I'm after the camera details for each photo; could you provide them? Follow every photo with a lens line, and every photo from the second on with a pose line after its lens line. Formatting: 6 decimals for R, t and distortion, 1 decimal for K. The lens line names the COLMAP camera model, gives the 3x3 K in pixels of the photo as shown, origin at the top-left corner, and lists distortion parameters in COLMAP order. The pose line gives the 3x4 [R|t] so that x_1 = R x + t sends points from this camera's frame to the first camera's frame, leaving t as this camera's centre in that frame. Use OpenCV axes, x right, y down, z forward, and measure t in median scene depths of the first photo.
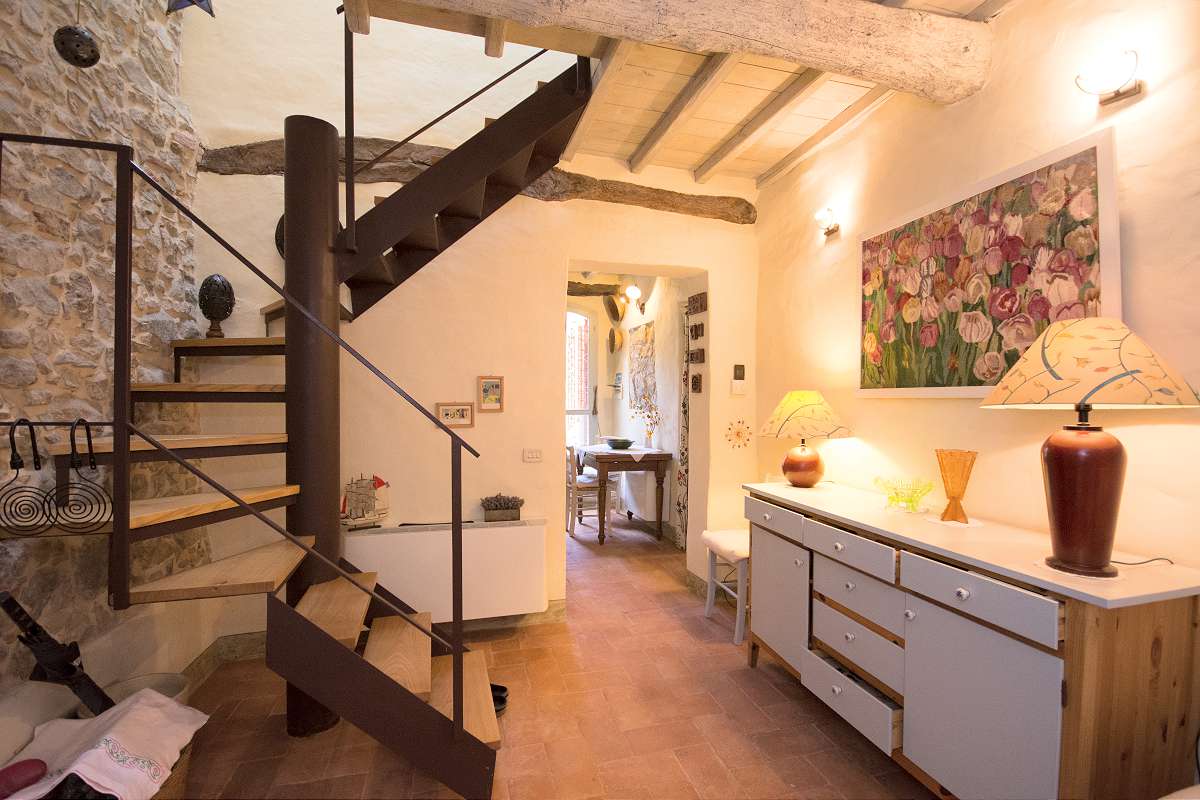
lens RADIAL K [[533.1, 0, 605.5], [0, 533.1, 399.6], [0, 0, 1]] dist [0.001276, -0.008099]
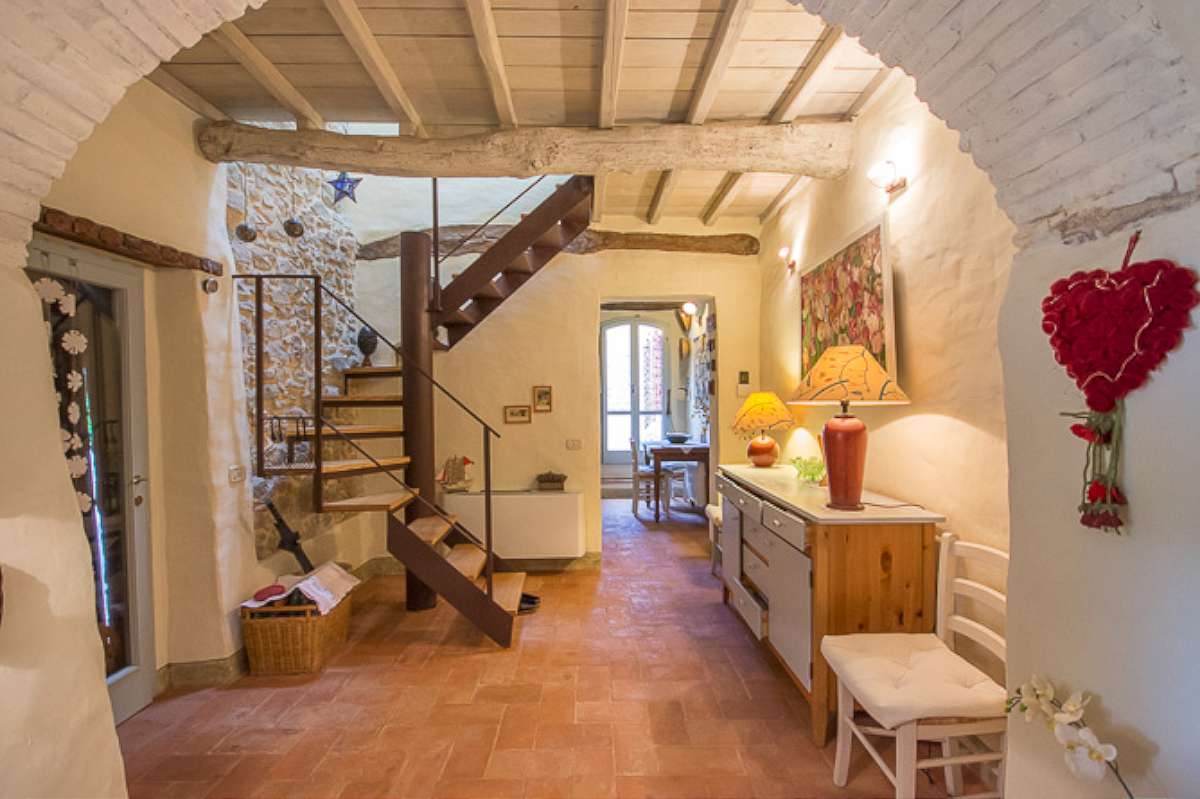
lens RADIAL K [[533.1, 0, 606.0], [0, 533.1, 401.8], [0, 0, 1]] dist [0.001276, -0.008099]
pose [[0.972186, -0.013848, -0.233800, 0.331563], [0.013945, 0.999902, -0.001238, 0.001335], [0.233794, -0.002057, 0.972284, -0.379553]]
